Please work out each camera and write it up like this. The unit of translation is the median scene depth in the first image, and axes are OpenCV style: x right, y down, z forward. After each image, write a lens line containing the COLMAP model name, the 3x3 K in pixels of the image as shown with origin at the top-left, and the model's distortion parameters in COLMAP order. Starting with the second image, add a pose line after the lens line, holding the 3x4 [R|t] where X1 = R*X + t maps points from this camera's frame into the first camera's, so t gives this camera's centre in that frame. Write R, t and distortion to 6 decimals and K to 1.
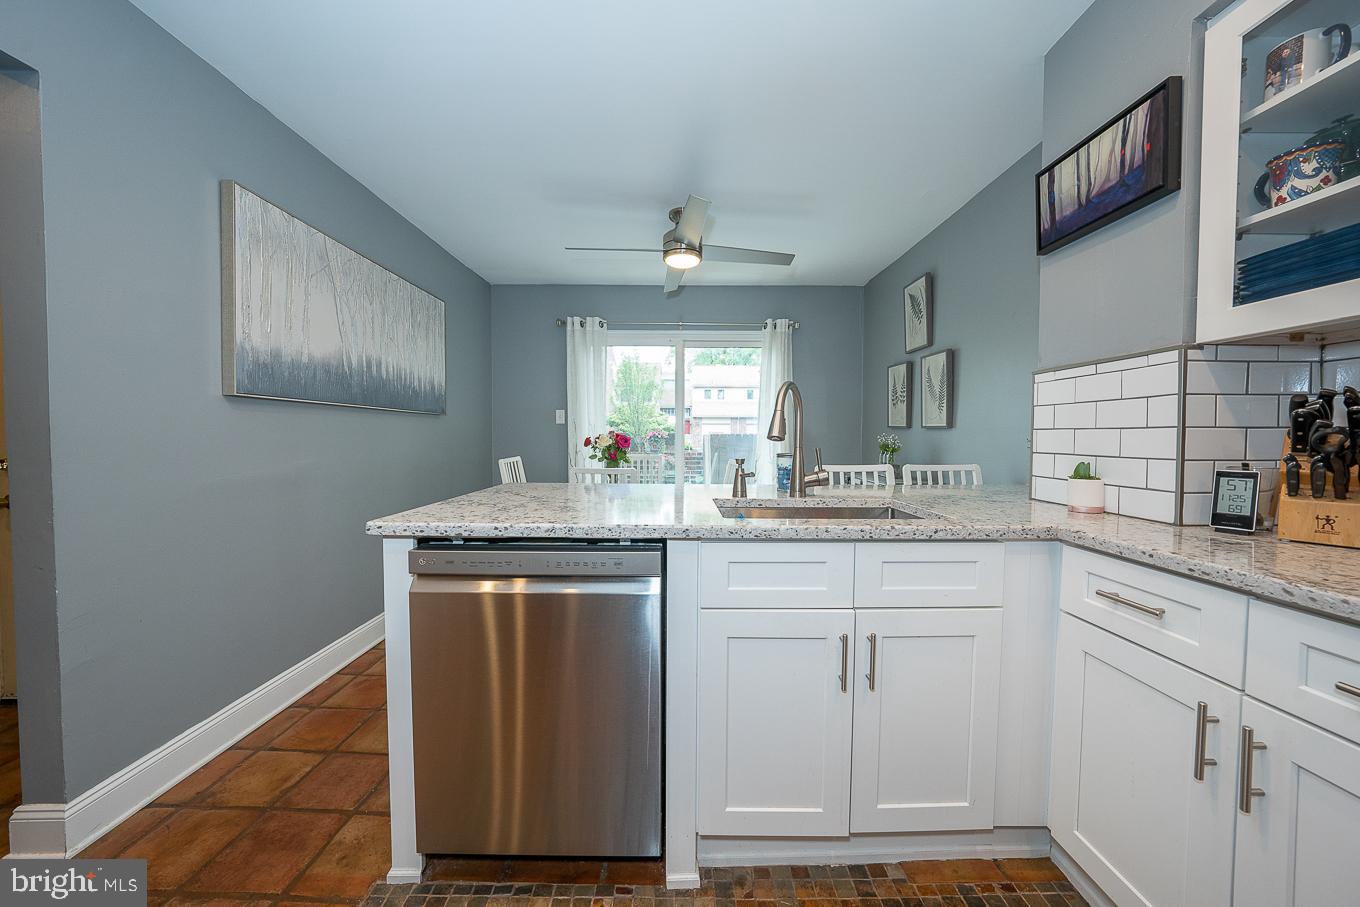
lens RADIAL K [[472.3, 0, 680.0], [0, 472.3, 453.5], [0, 0, 1]] dist [-0.028526, 0.006026]
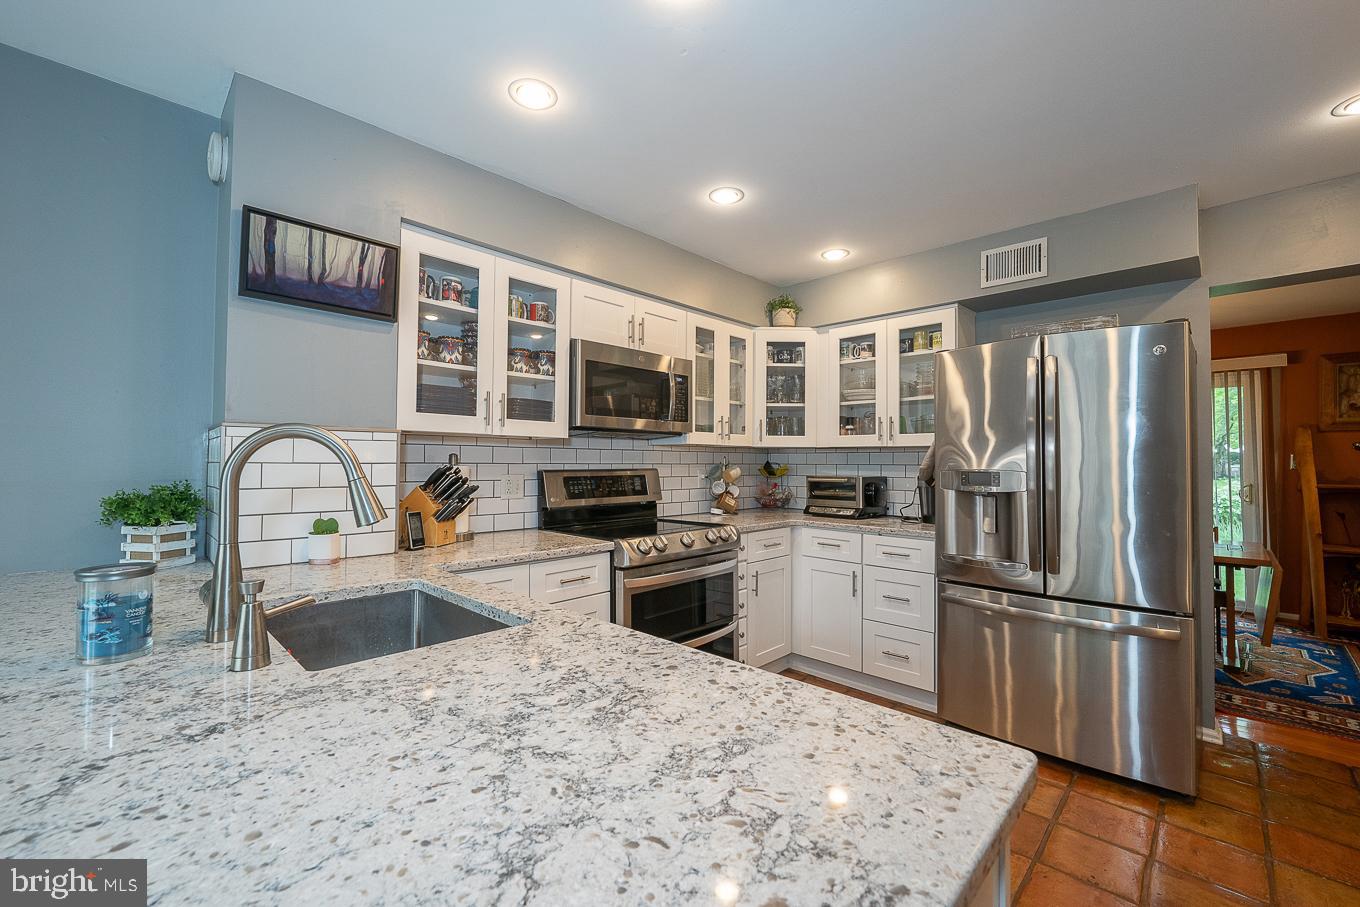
lens RADIAL K [[559.8, 0, 680.0], [0, 559.8, 453.5], [0, 0, 1]] dist [-0.008021, -0.000033]
pose [[-0.711375, 0.007147, 0.702777, -0.793177], [0.018686, 0.999787, 0.008748, -0.156820], [-0.702564, 0.019355, -0.711357, 1.607748]]
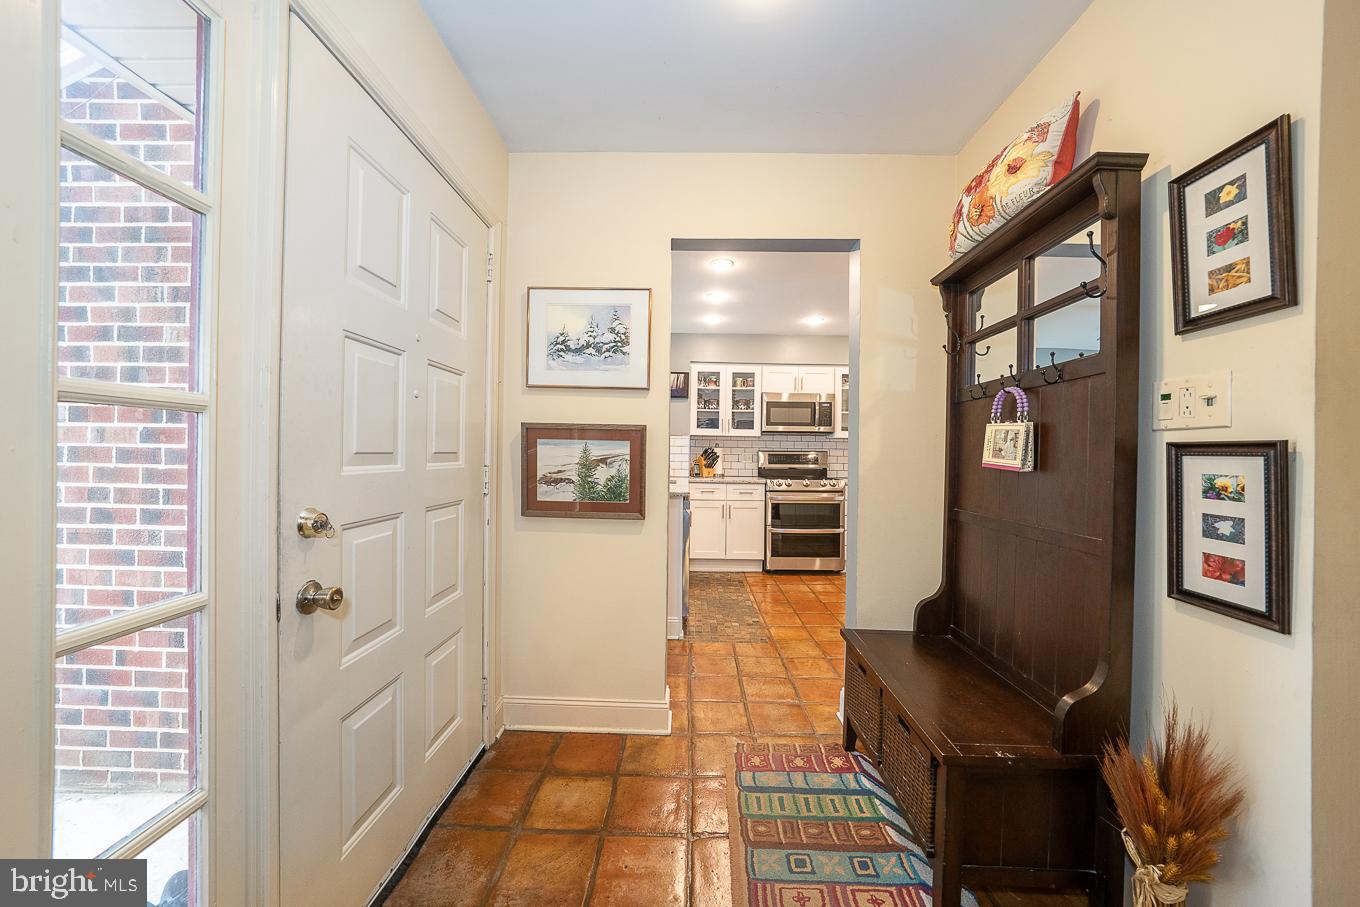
lens RADIAL K [[472.3, 0, 680.0], [0, 472.3, 453.5], [0, 0, 1]] dist [-0.028526, 0.006026]
pose [[0.023500, -0.003078, 0.999719, -3.259890], [0.020109, 0.999794, 0.002605, -0.073791], [-0.999522, 0.020042, 0.023557, 0.967463]]
